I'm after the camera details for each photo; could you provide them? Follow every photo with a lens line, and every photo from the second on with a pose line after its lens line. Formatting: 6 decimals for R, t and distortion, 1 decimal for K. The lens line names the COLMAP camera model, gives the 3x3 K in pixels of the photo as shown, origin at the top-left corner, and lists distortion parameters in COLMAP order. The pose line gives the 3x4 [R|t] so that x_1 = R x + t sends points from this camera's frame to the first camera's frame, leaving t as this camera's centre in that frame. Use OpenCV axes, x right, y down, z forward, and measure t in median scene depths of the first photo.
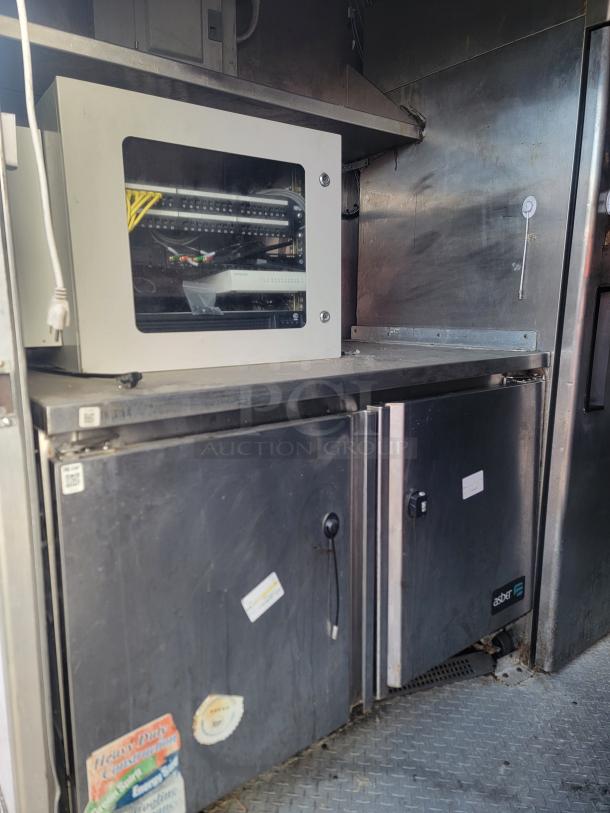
lens RADIAL K [[576.2, 0, 303.8], [0, 576.2, 412.3], [0, 0, 1]] dist [0.053886, -0.004525]
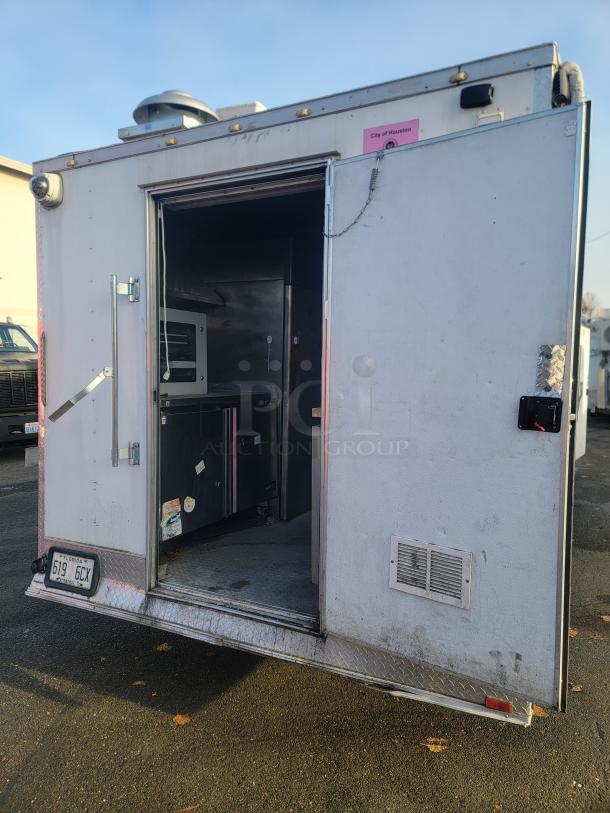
lens RADIAL K [[576.2, 0, 305.3], [0, 576.2, 407.4], [0, 0, 1]] dist [0.053886, -0.004525]
pose [[0.898941, -0.006053, 0.438028, -0.742543], [0.060208, 0.992123, -0.109852, 0.305483], [-0.433912, 0.125124, 0.892224, -1.648368]]
